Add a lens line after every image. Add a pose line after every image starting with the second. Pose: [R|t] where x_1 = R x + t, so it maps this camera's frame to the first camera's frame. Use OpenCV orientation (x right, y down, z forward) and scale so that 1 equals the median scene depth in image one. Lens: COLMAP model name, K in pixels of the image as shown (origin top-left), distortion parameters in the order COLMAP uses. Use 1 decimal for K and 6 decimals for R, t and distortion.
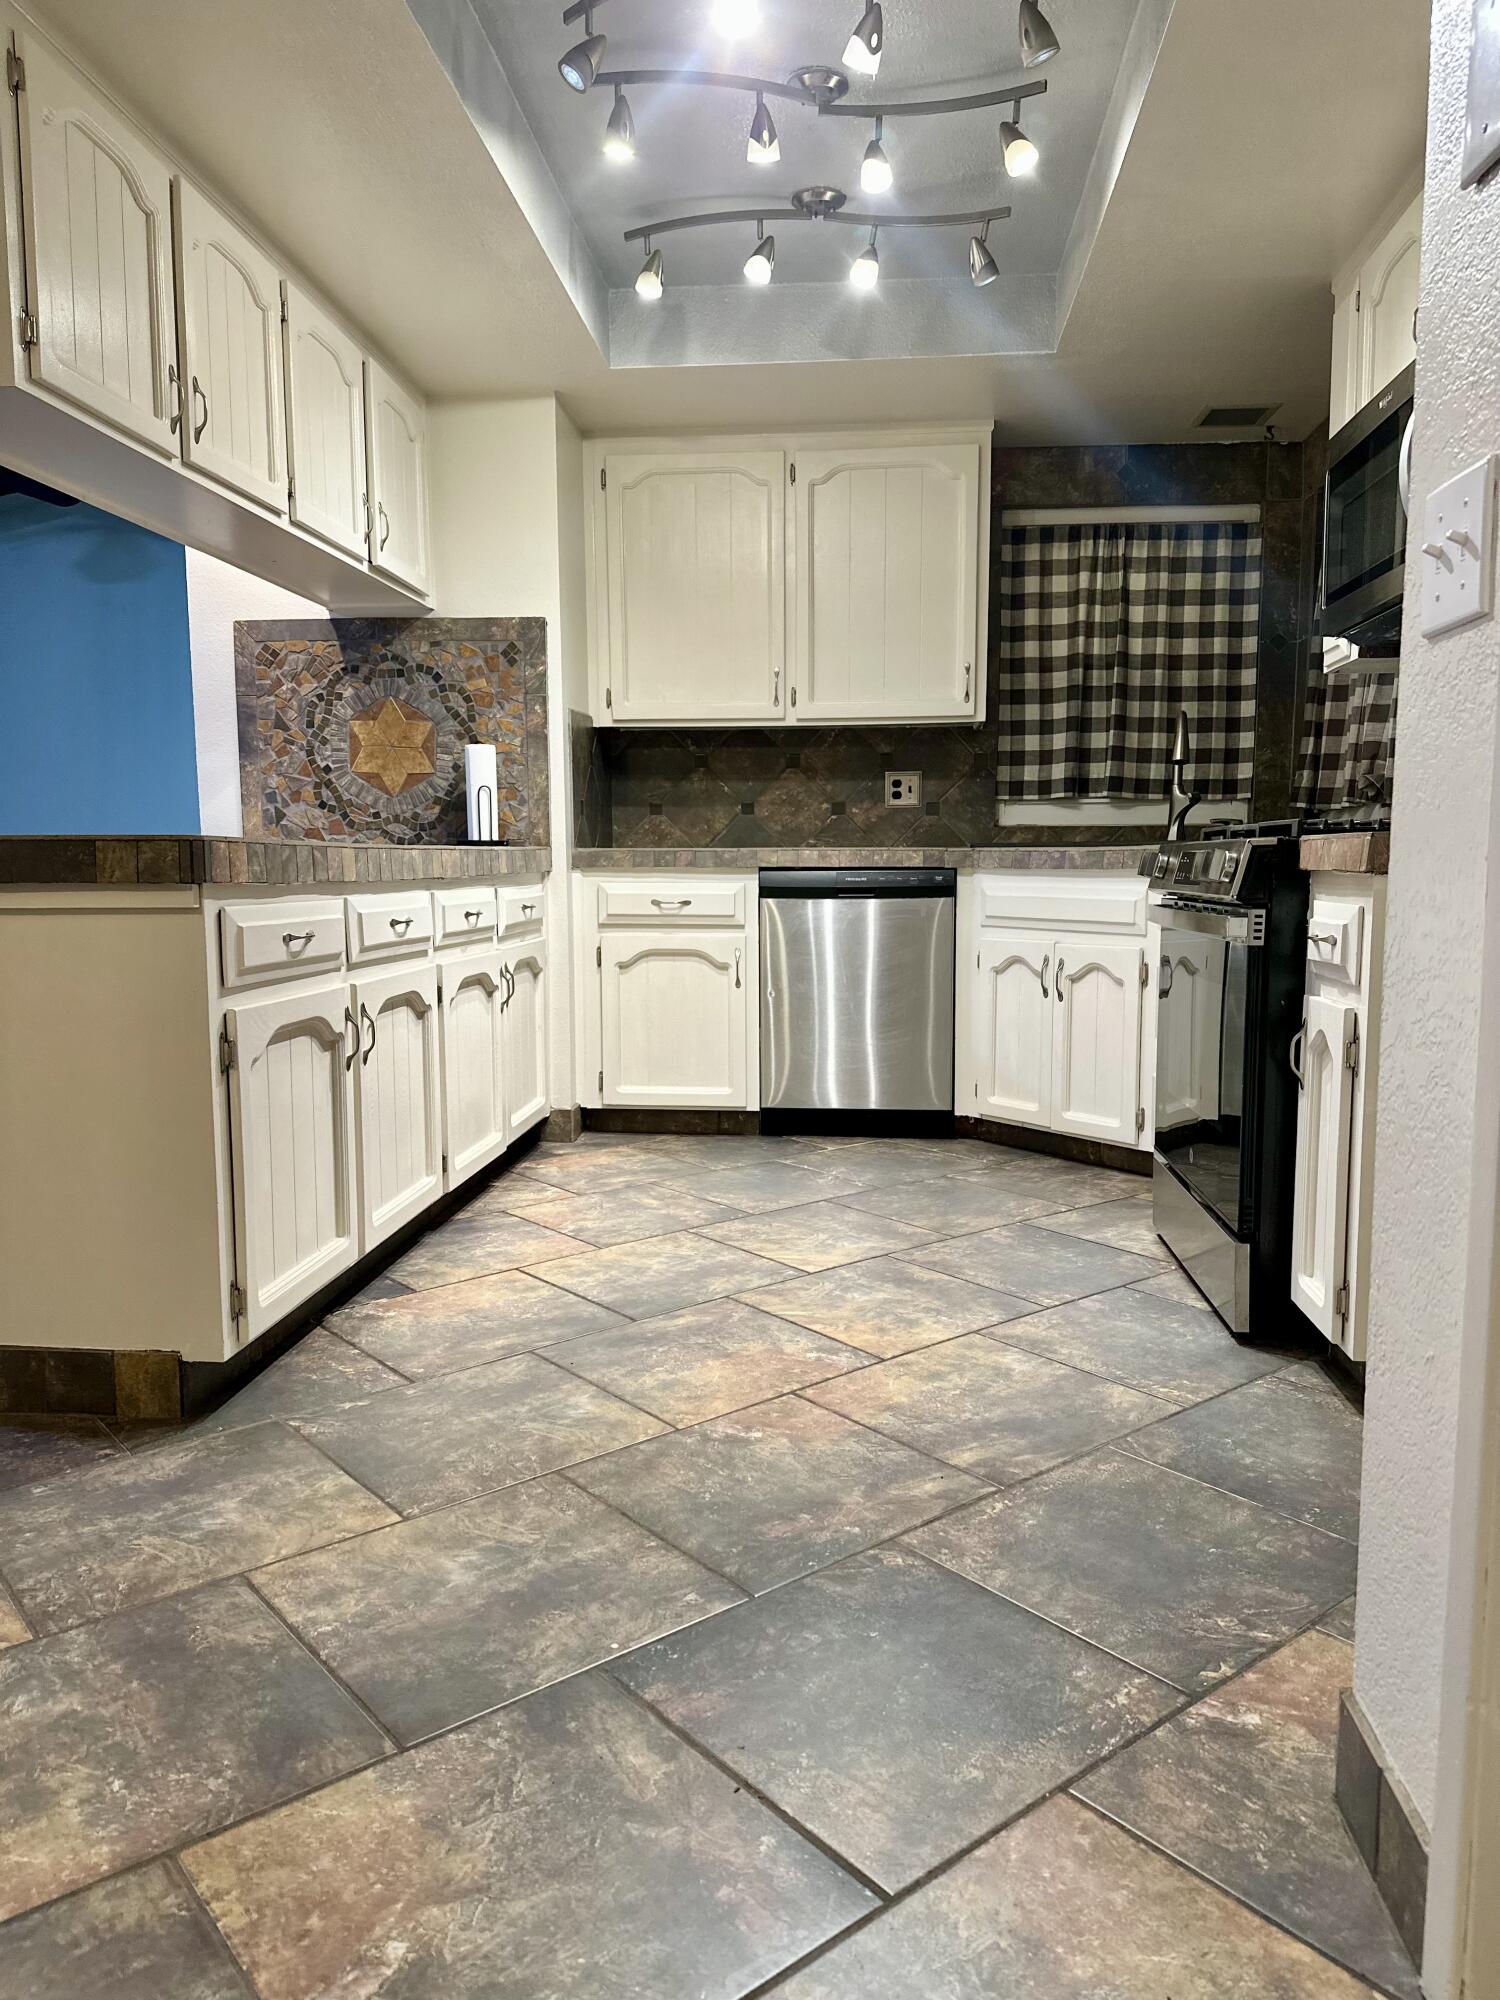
lens RADIAL K [[1401.9, 0, 750.0], [0, 1401.9, 1000.0], [0, 0, 1]] dist [0.161084, -0.240934]
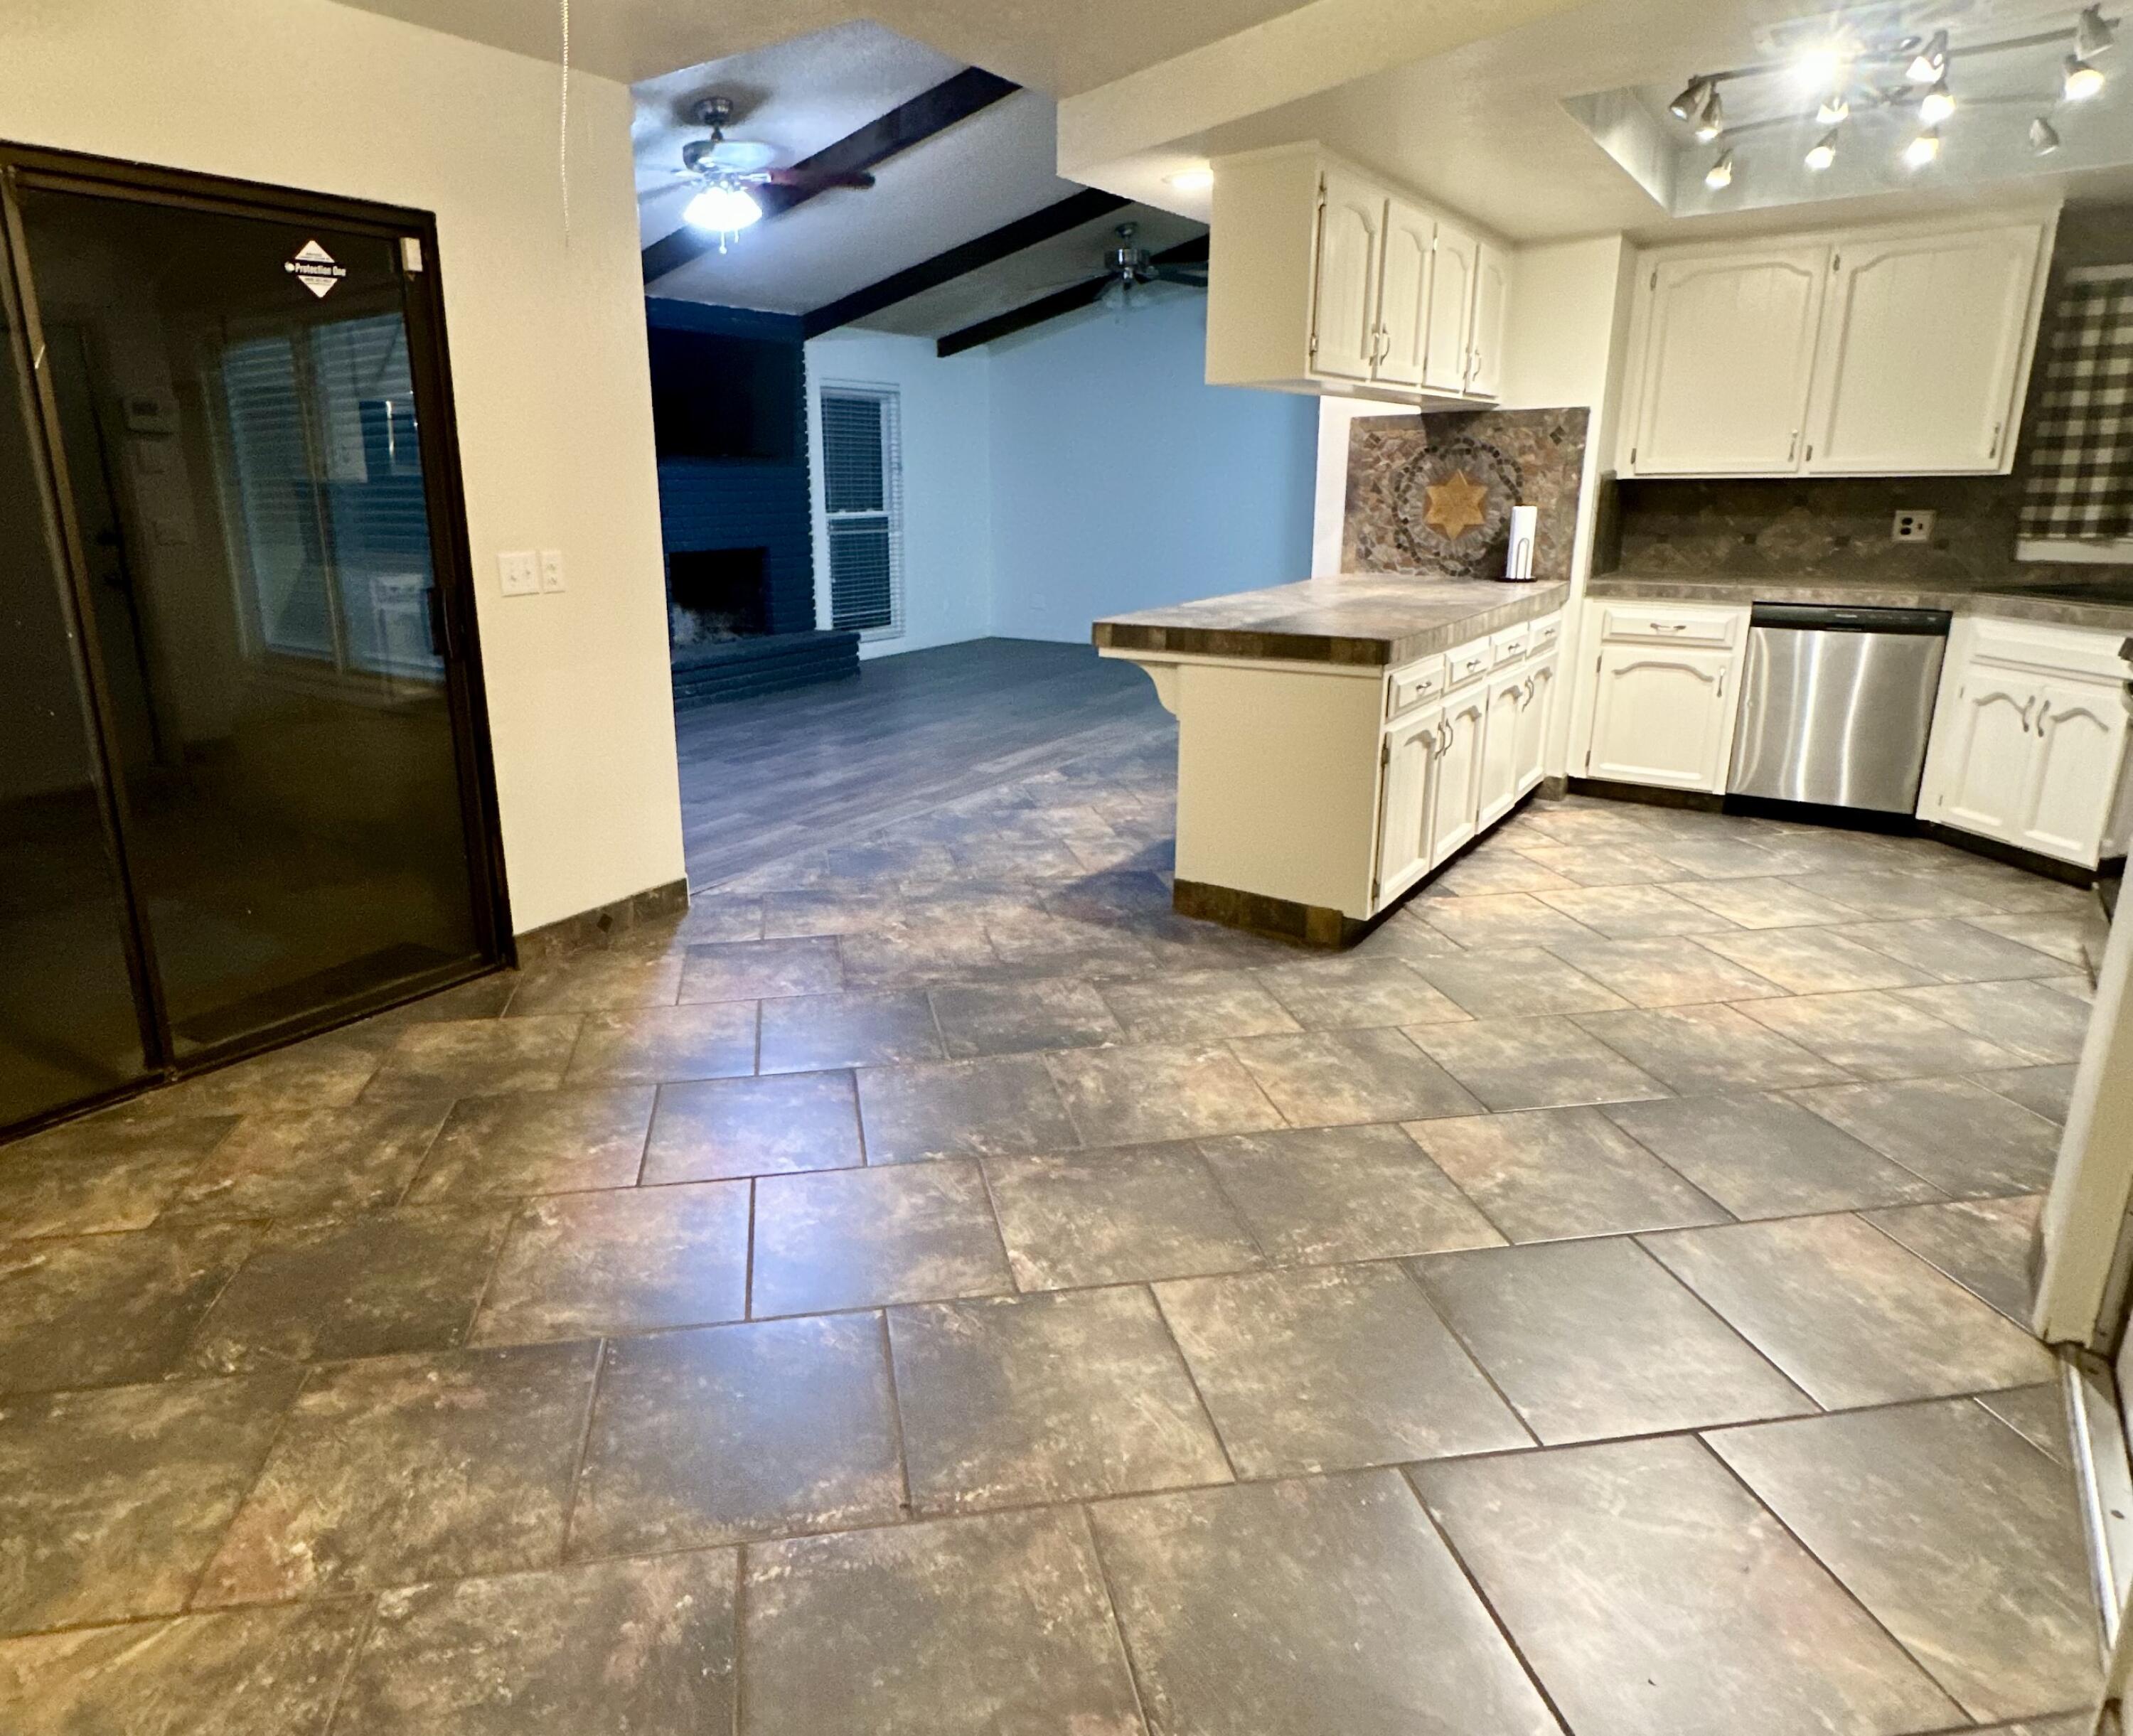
lens RADIAL K [[1260.9, 0, 959.6], [0, 1260.9, 802.9], [0, 0, 1]] dist [0.002694, -0.000711]
pose [[0.854320, 0.123691, -0.504815, -0.007724], [-0.044365, 0.985079, 0.166285, -0.077689], [0.517851, -0.119665, 0.847060, -0.340633]]
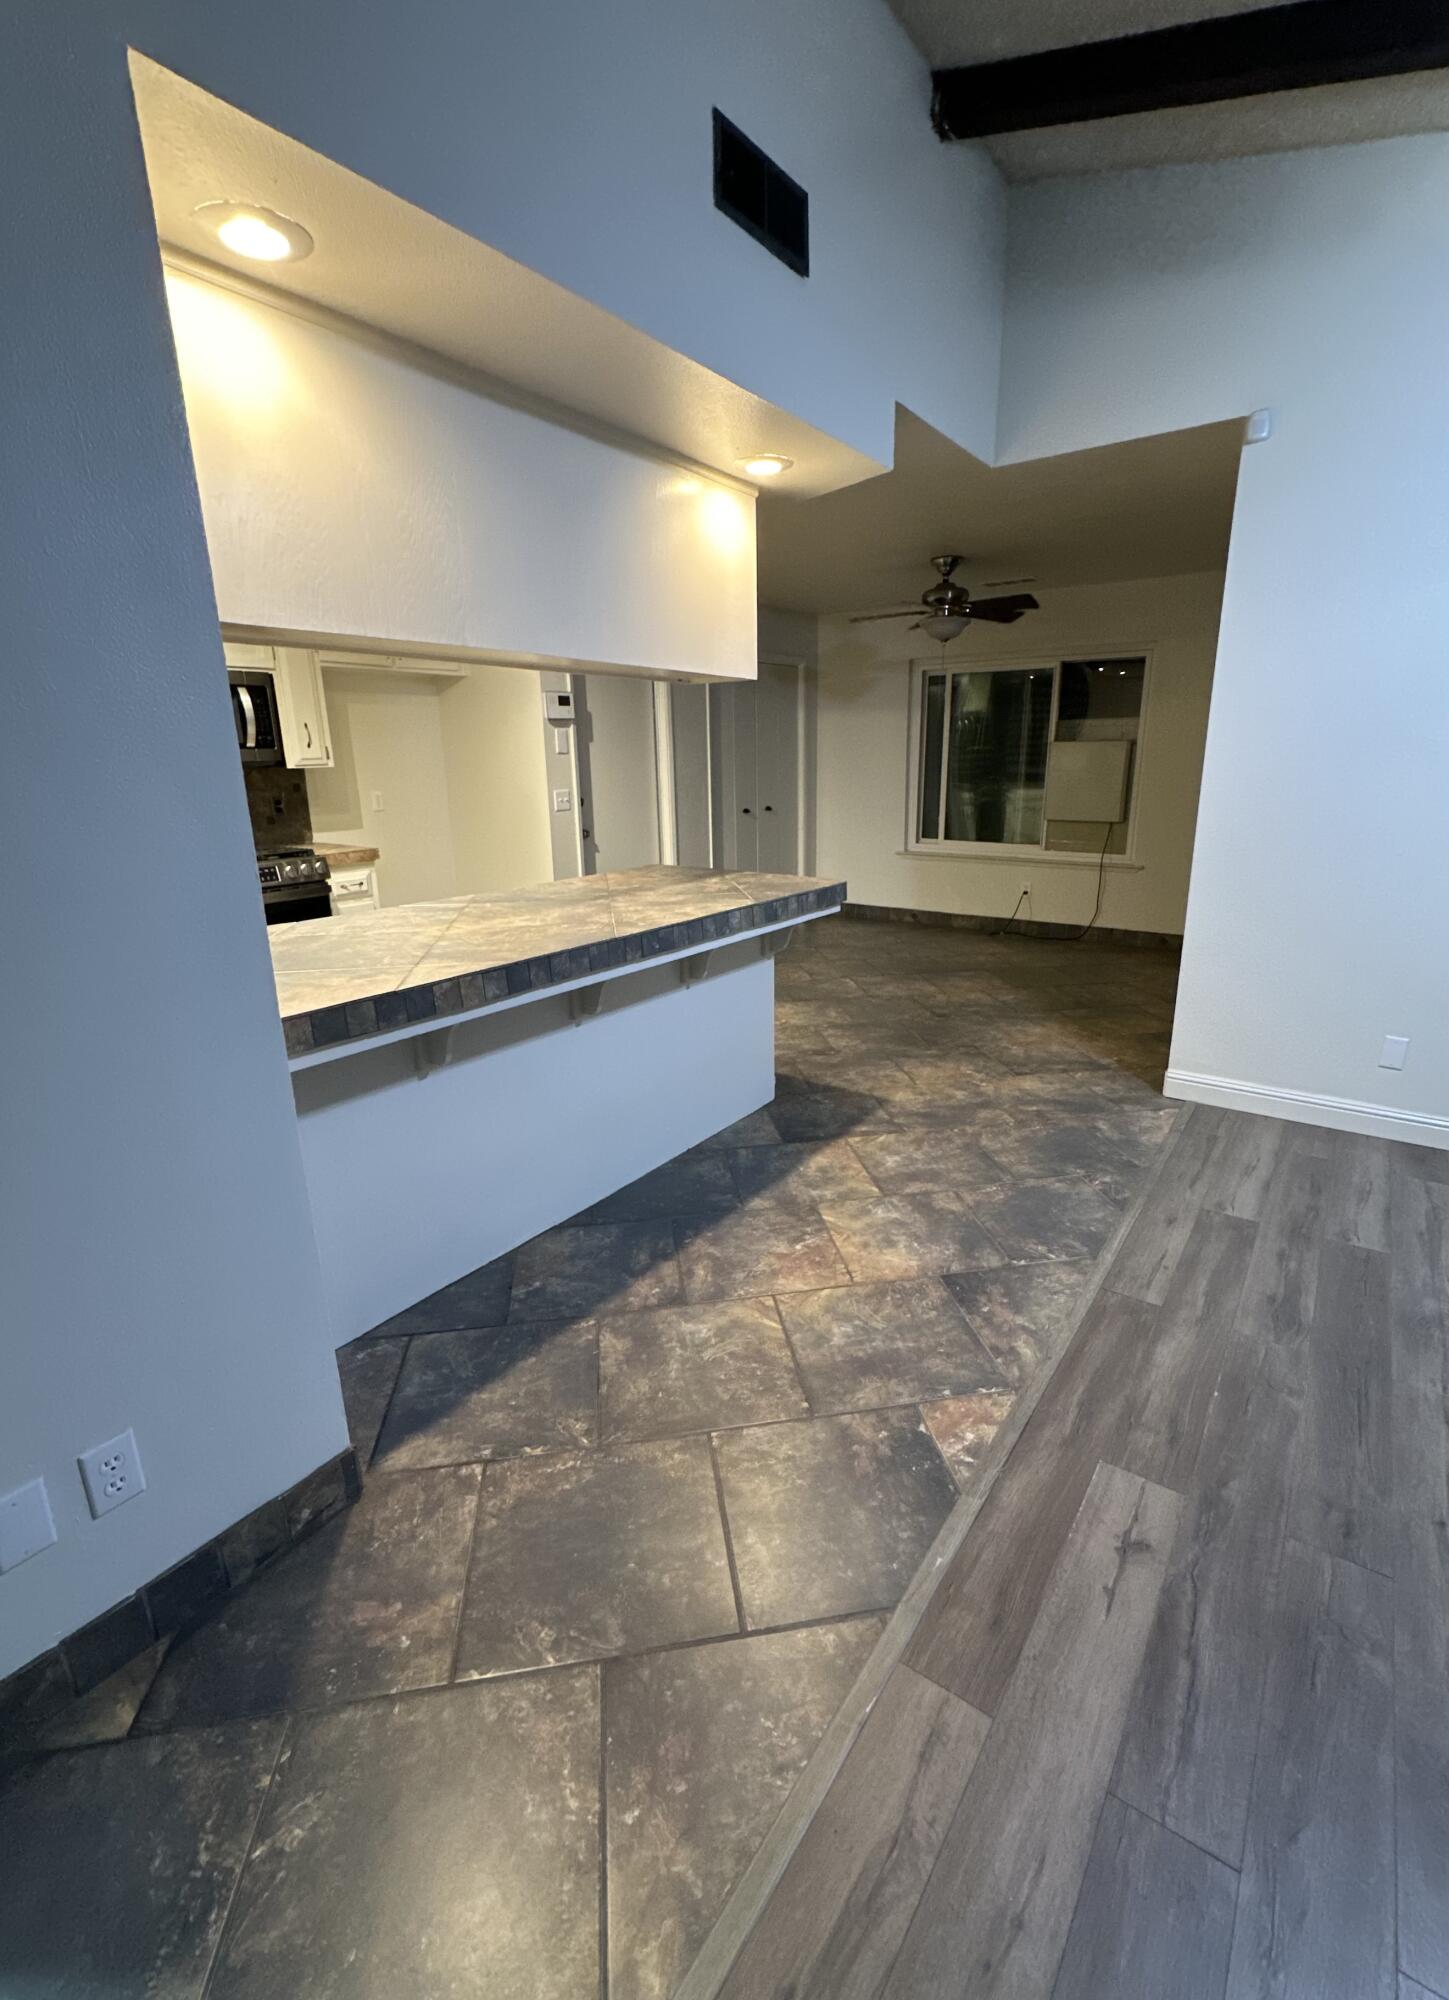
lens RADIAL K [[872.2, 0, 724.5], [0, 872.2, 1000.0], [0, 0, 1]] dist [-0.009465, 0.007876]
pose [[-0.858416, -0.124244, 0.497680, -0.722409], [0.068899, 0.933504, 0.351884, -0.237602], [-0.508306, 0.336353, -0.792775, 1.236758]]
